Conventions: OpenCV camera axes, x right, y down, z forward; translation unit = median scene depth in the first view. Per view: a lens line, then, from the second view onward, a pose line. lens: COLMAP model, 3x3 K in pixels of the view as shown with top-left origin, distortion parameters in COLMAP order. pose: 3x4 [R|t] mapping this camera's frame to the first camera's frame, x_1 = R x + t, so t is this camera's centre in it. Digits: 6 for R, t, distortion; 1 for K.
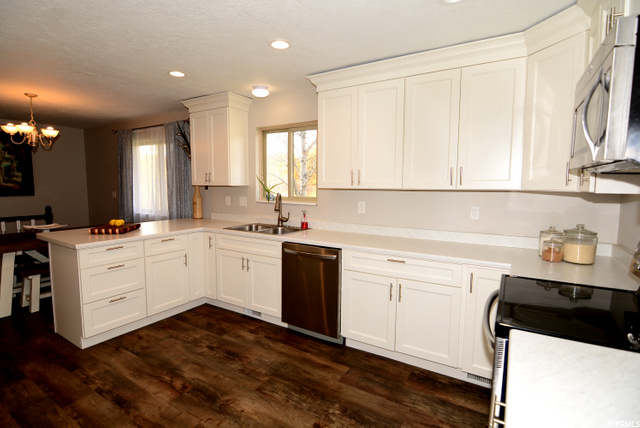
lens RADIAL K [[320.4, 0, 318.0], [0, 320.4, 212.5], [0, 0, 1]] dist [-0.005239, -0.002285]
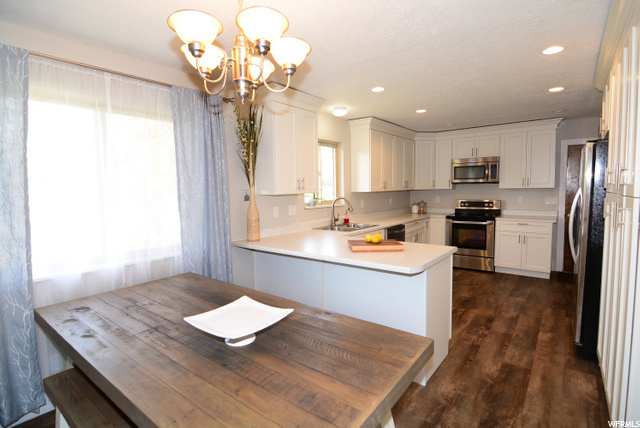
lens RADIAL K [[320.4, 0, 318.1], [0, 320.4, 214.3], [0, 0, 1]] dist [-0.005239, -0.002285]
pose [[0.098347, -0.083600, 0.991634, -2.114834], [0.120157, 0.990172, 0.071560, -0.149699], [-0.987872, 0.112114, 0.107426, 1.516274]]
